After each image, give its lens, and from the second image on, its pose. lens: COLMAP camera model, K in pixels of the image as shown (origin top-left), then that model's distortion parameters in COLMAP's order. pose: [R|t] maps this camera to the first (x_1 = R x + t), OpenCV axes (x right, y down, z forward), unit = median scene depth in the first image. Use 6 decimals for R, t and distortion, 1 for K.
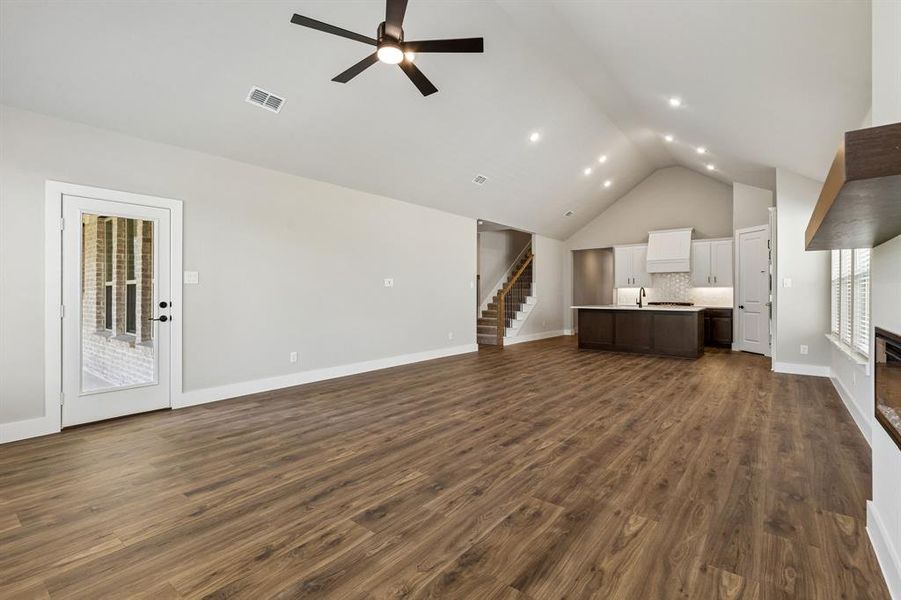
lens RADIAL K [[413.4, 0, 451.1], [0, 413.4, 299.9], [0, 0, 1]] dist [0.019850, -0.000523]
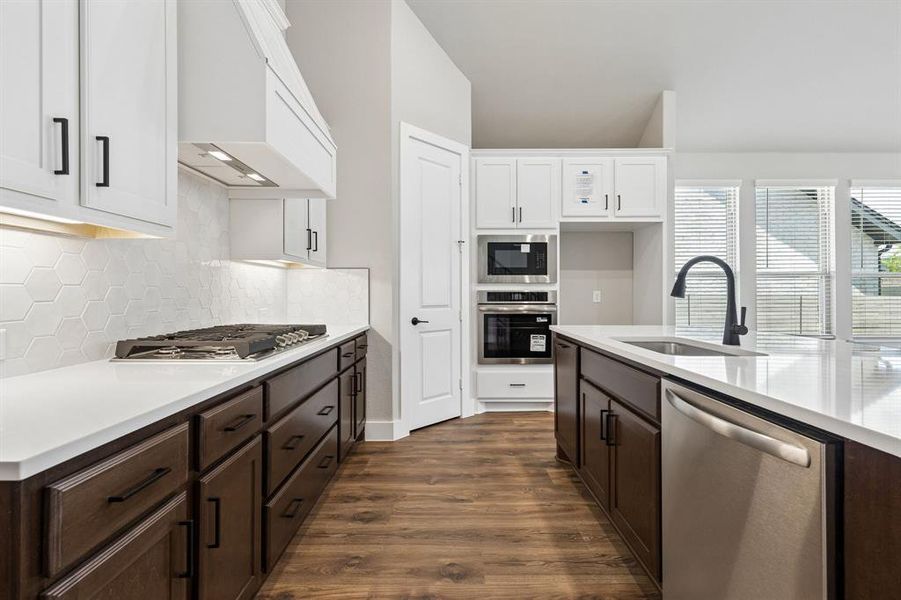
lens RADIAL K [[413.4, 0, 448.4], [0, 413.4, 292.5], [0, 0, 1]] dist [0.019850, -0.000523]
pose [[-0.619448, -0.006270, 0.785013, 0.351951], [0.010815, 0.999805, 0.016520, -0.016478], [-0.784963, 0.018724, -0.619259, 1.179321]]
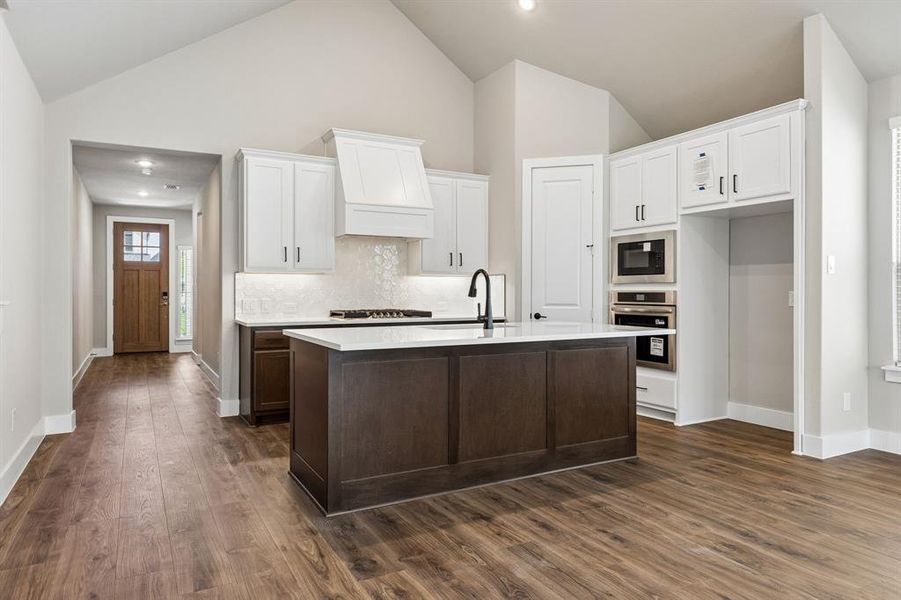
lens RADIAL K [[575.4, 0, 463.8], [0, 575.4, 302.8], [0, 0, 1]] dist [0.006525, 0.000607]
pose [[0.389463, -0.019126, 0.920843, 0.031696], [0.015685, 0.999777, 0.014131, -0.009583], [-0.920908, 0.008940, 0.389676, 0.785882]]
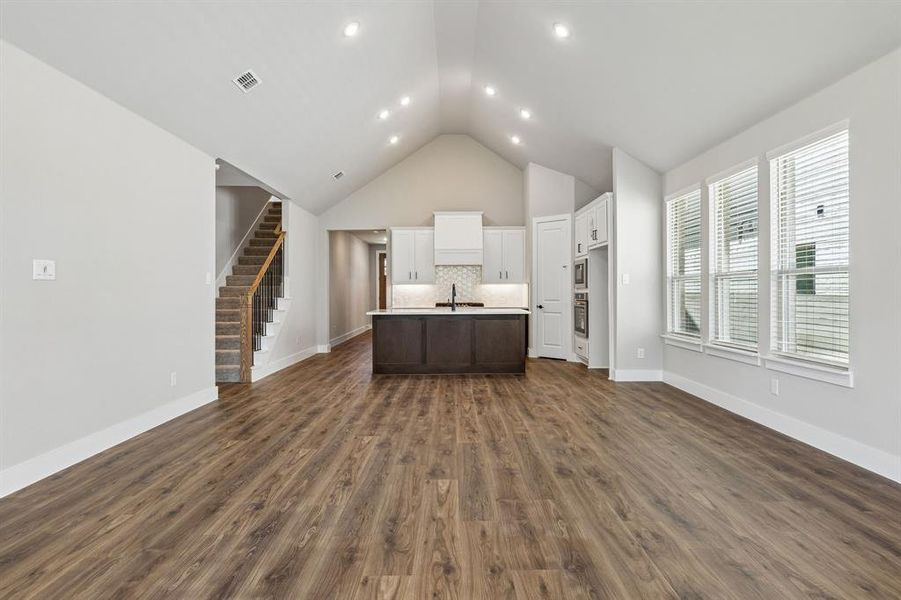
lens RADIAL K [[520.7, 0, 453.1], [0, 520.7, 288.6], [0, 0, 1]] dist [0.011323, -0.000698]
pose [[0.785840, -0.002717, 0.618424, -0.112577], [0.016744, 0.999717, -0.016884, -0.005433], [-0.618204, 0.023622, 0.785663, 0.250044]]
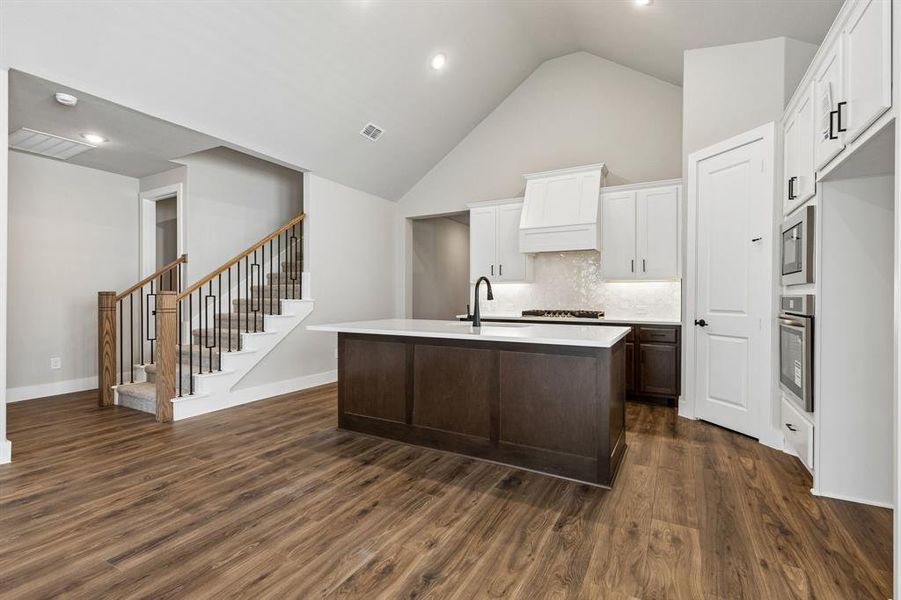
lens RADIAL K [[413.4, 0, 454.3], [0, 413.4, 299.1], [0, 0, 1]] dist [0.019850, -0.000523]
pose [[0.987044, 0.000196, 0.160450, 0.349123], [0.001491, 0.999945, -0.010396, -0.004517], [-0.160444, 0.010500, 0.986989, 0.578661]]
